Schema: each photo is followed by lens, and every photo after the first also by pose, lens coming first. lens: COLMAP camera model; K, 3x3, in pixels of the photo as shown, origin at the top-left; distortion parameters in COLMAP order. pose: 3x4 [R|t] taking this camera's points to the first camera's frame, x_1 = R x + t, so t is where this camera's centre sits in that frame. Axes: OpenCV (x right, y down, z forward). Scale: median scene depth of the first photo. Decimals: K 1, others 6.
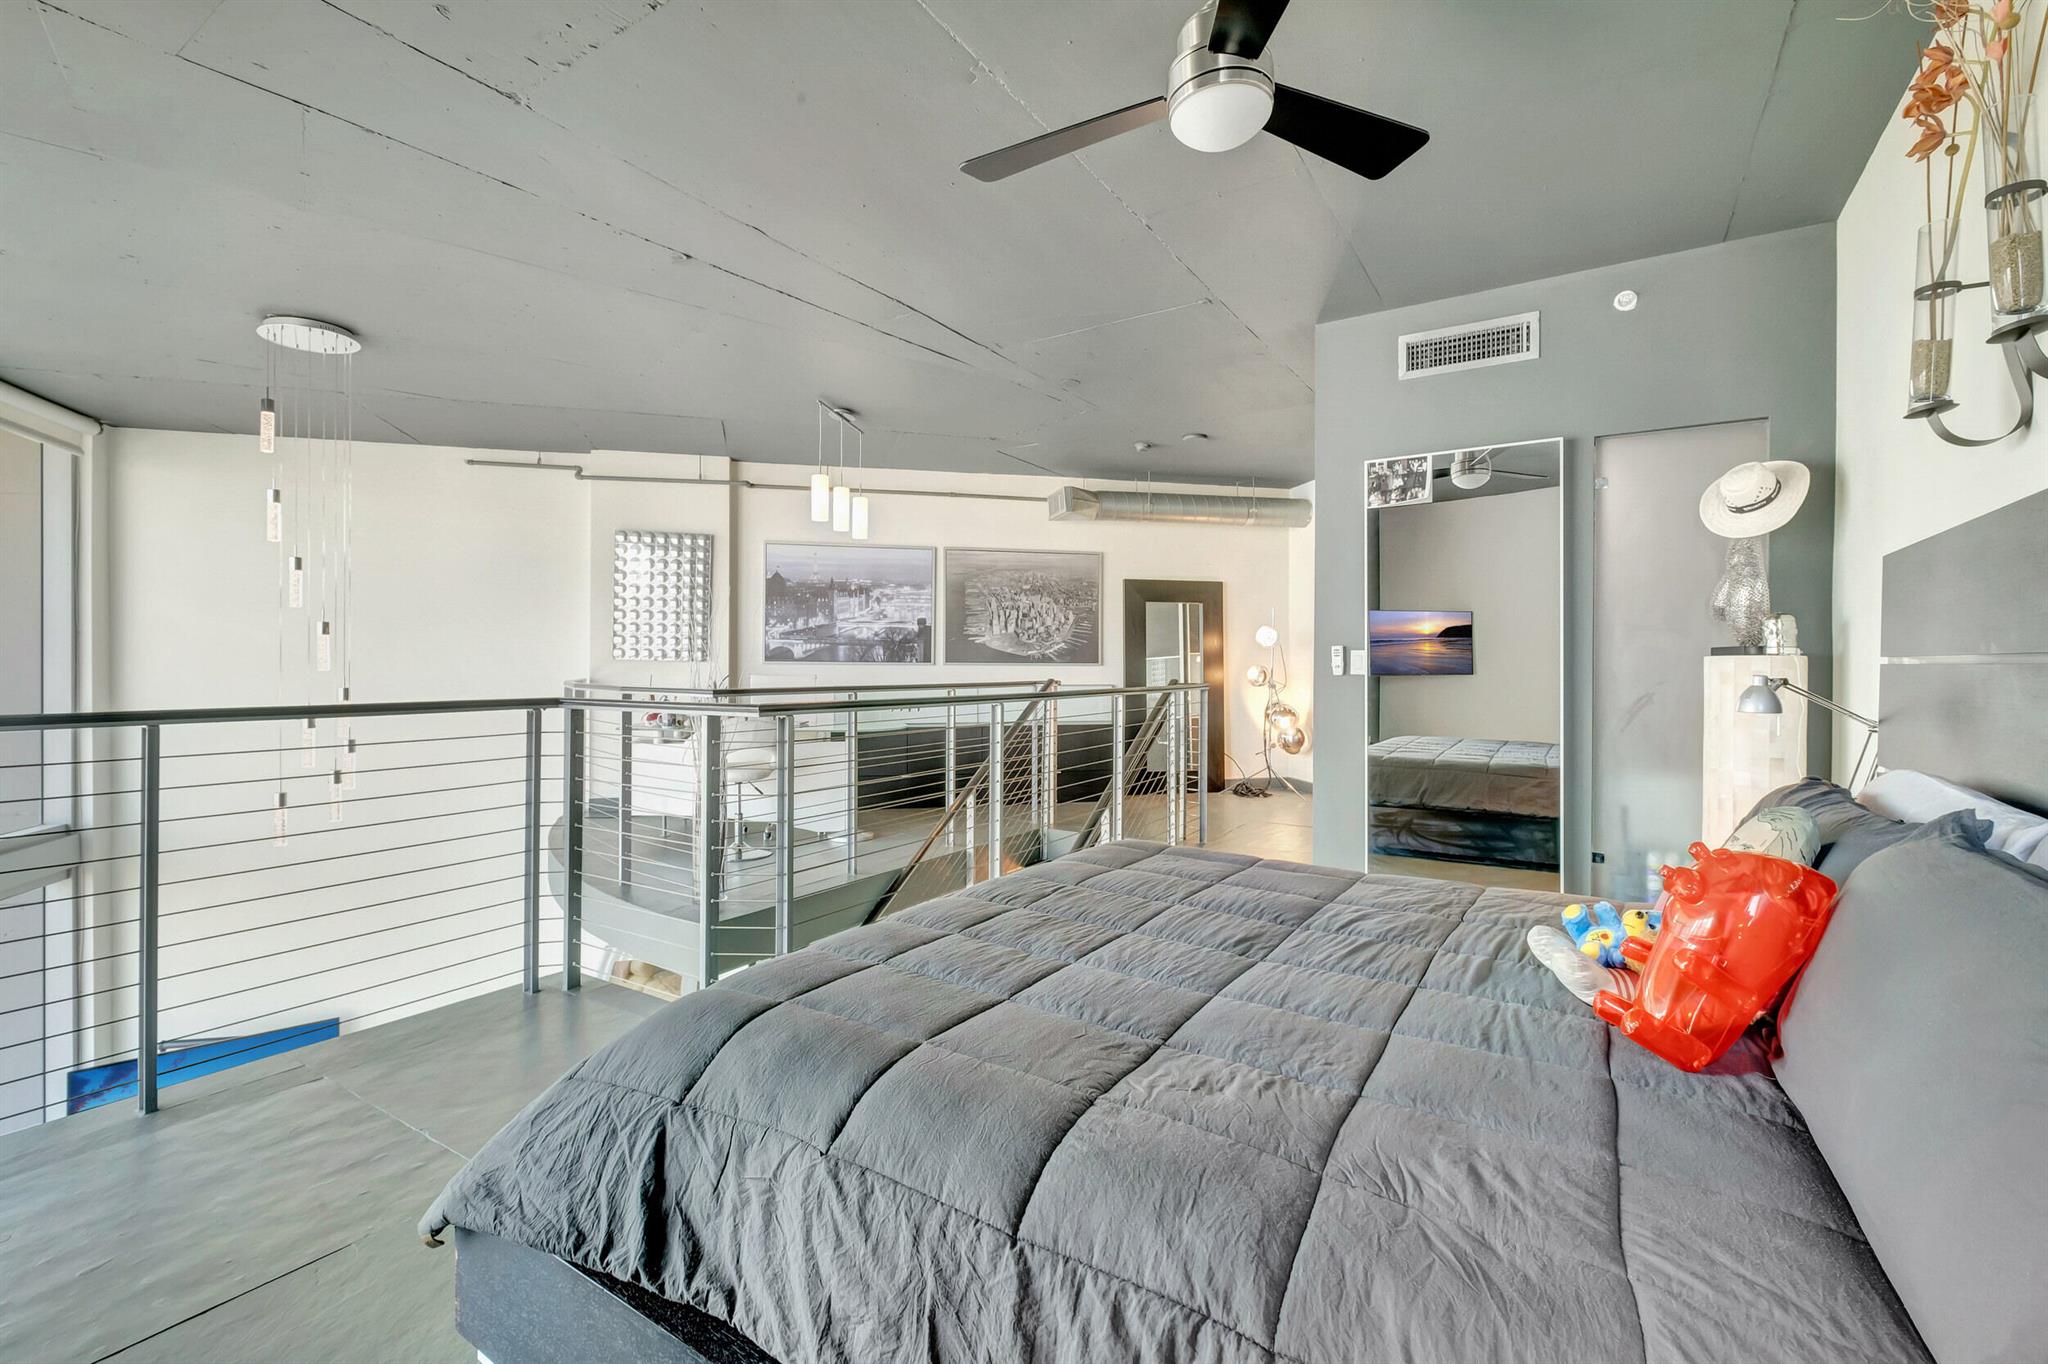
lens RADIAL K [[904.4, 0, 1039.9], [0, 904.4, 669.3], [0, 0, 1]] dist [0.001997, 0.000100]
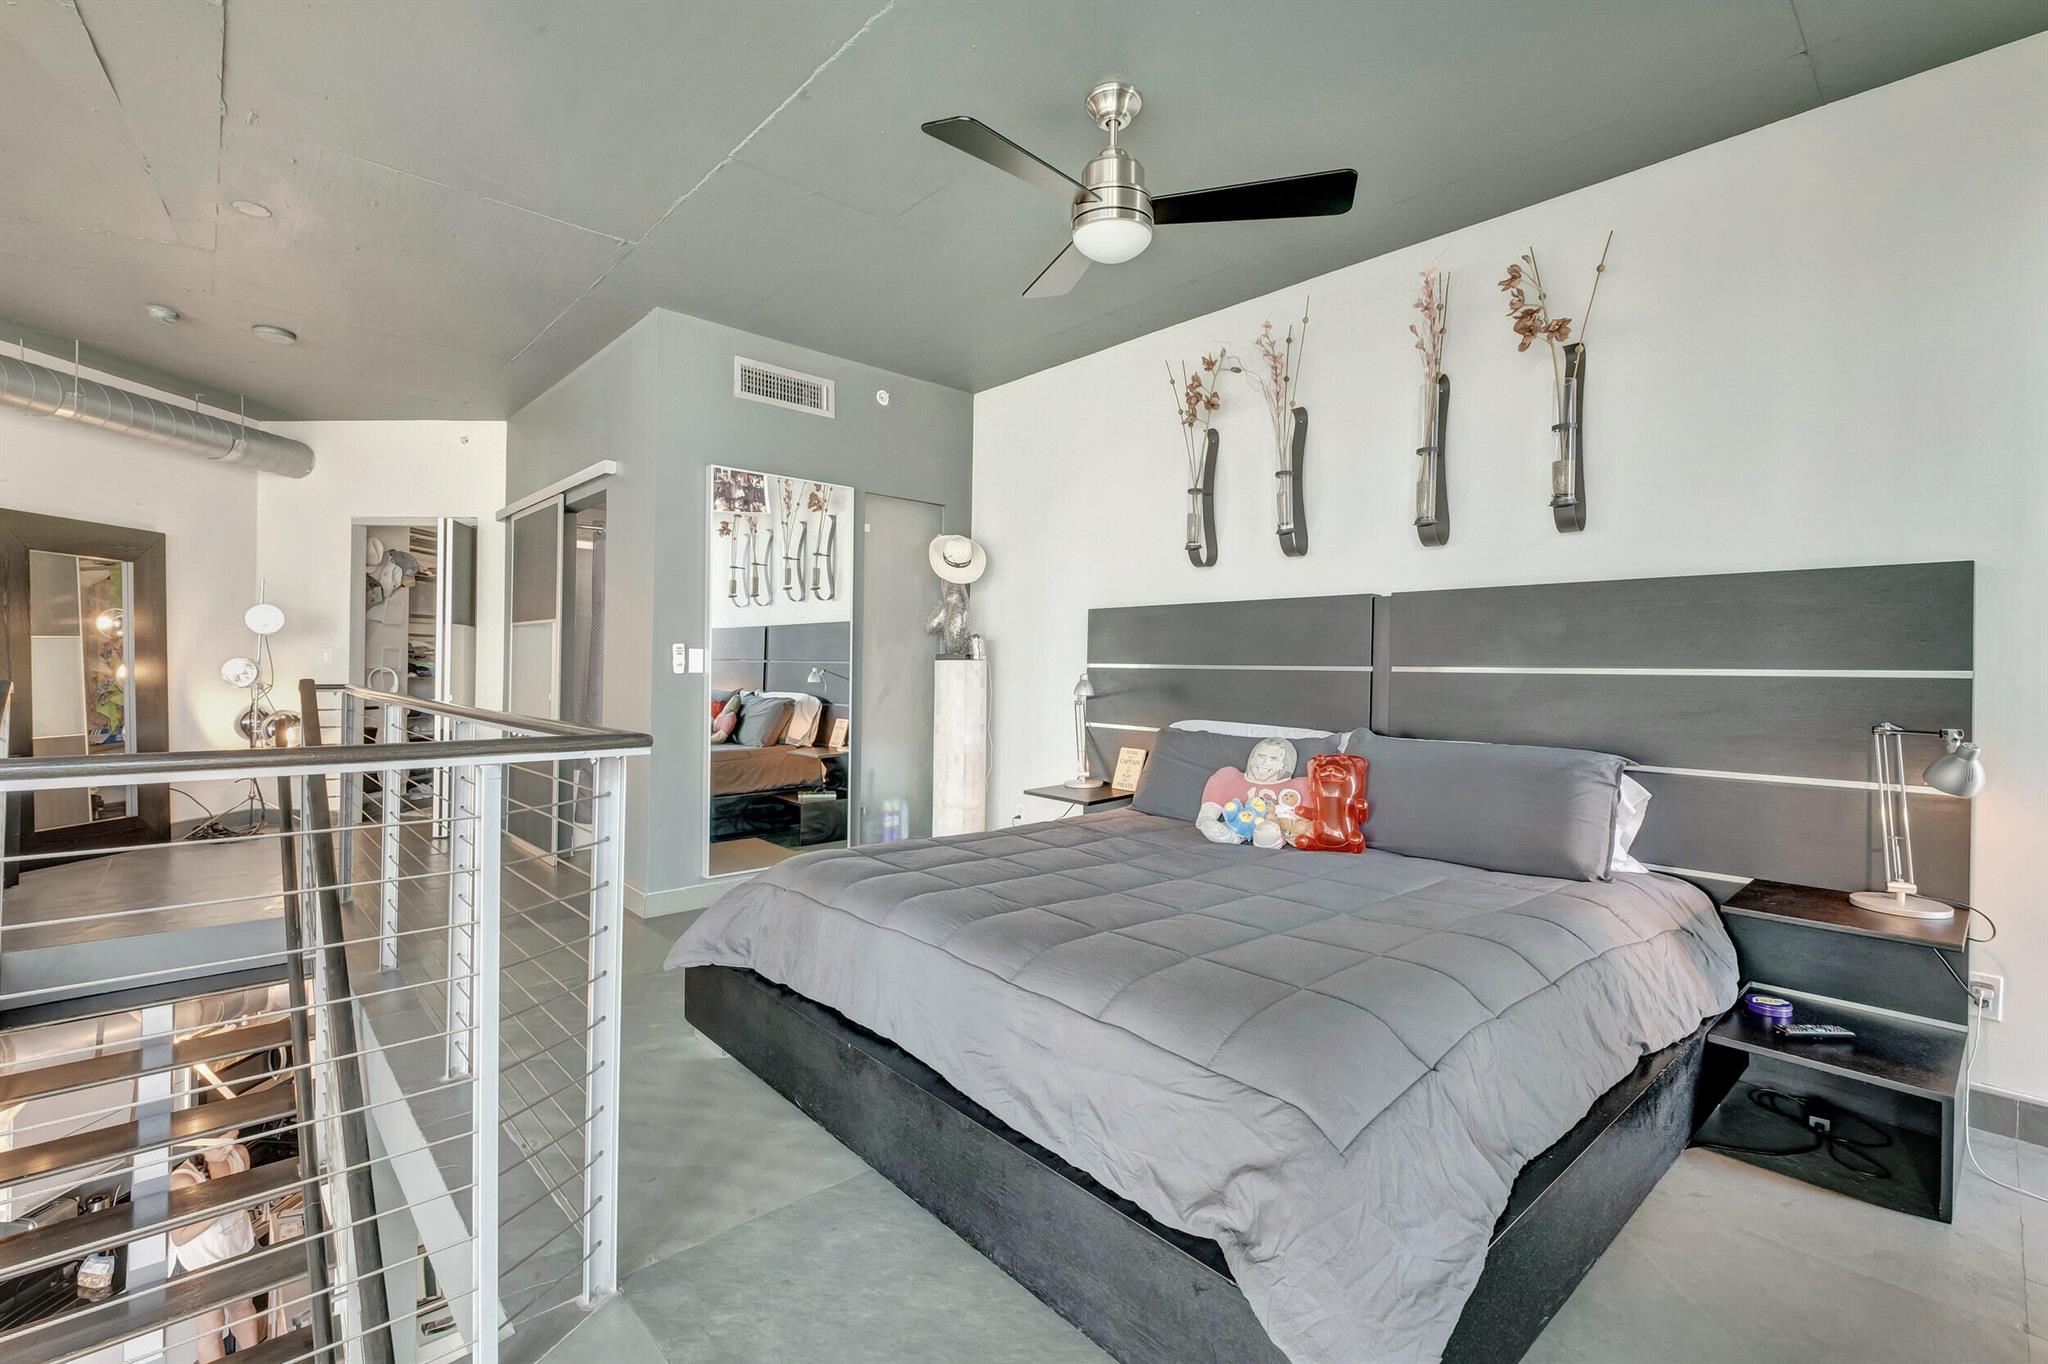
lens RADIAL K [[895.3, 0, 1021.8], [0, 895.3, 664.7], [0, 0, 1]] dist [0.000241, -0.000800]
pose [[0.272216, 0.006087, 0.962217, -0.531533], [-0.007559, 0.999963, -0.004187, -0.001189], [-0.962207, -0.006134, 0.272252, 0.387975]]
